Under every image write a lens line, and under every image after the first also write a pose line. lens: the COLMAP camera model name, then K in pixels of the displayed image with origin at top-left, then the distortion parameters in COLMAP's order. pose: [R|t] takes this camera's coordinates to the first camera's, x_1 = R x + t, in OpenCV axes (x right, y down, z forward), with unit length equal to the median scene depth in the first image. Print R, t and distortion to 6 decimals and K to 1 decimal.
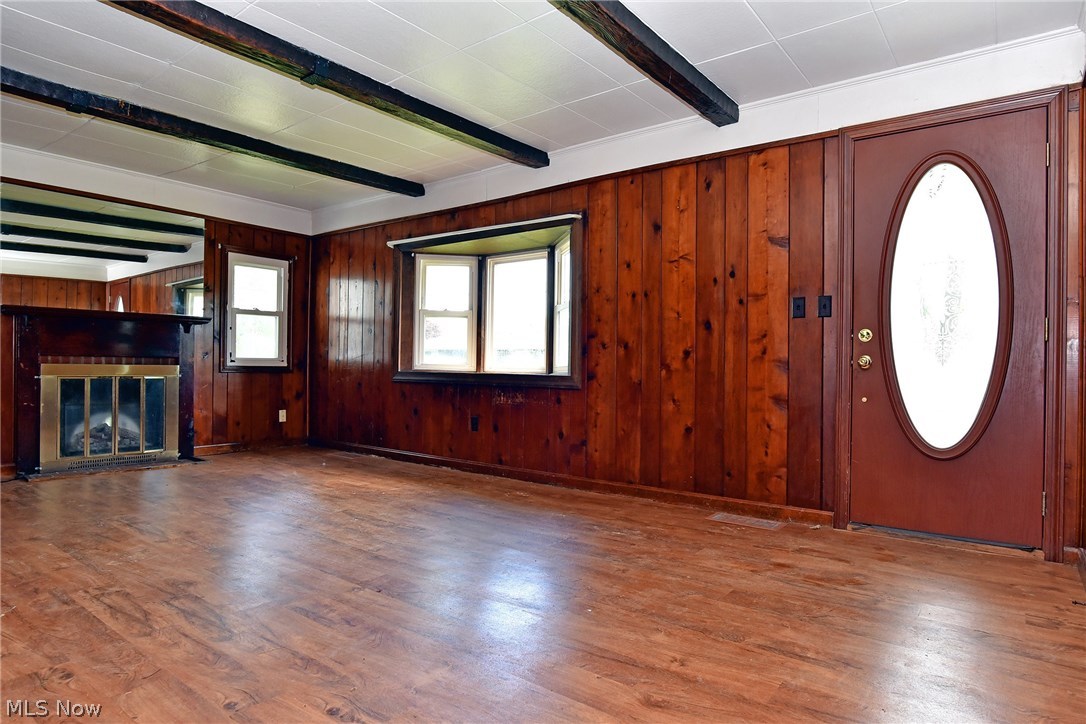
lens RADIAL K [[626.2, 0, 542.4], [0, 626.2, 365.8], [0, 0, 1]] dist [-0.039818, 0.015370]
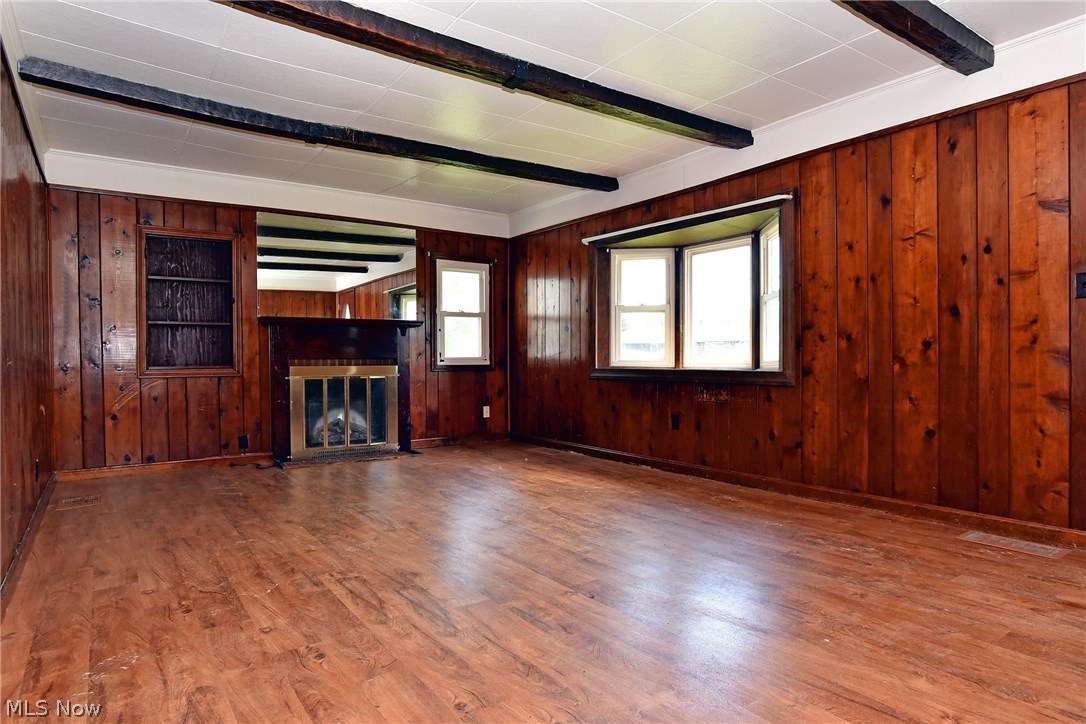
lens RADIAL K [[626.2, 0, 541.7], [0, 626.2, 366.0], [0, 0, 1]] dist [-0.039818, 0.015370]
pose [[0.956036, -0.014154, -0.292908, -0.027592], [0.017283, 0.999818, 0.008097, -0.006214], [0.292740, -0.012803, 0.956106, 0.026598]]
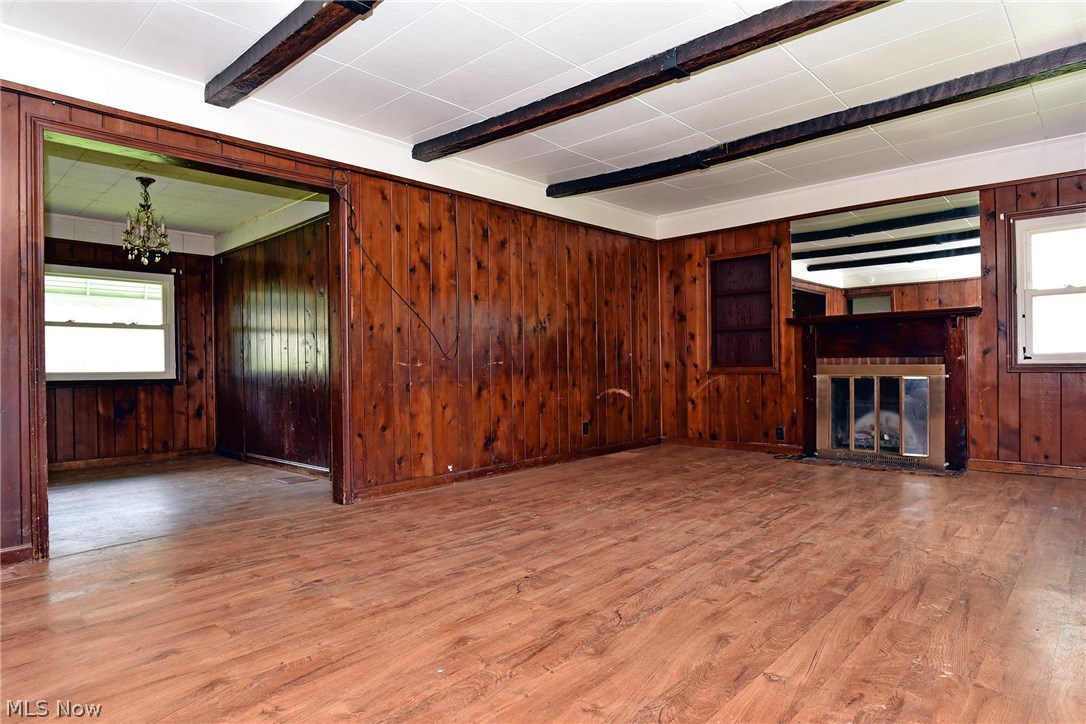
lens RADIAL K [[626.2, 0, 540.3], [0, 626.2, 365.8], [0, 0, 1]] dist [-0.039818, 0.015370]
pose [[-0.092389, -0.008988, -0.995682, 0.481153], [0.010765, 0.999892, -0.010025, 0.005361], [0.995665, -0.011645, -0.092283, 0.673164]]
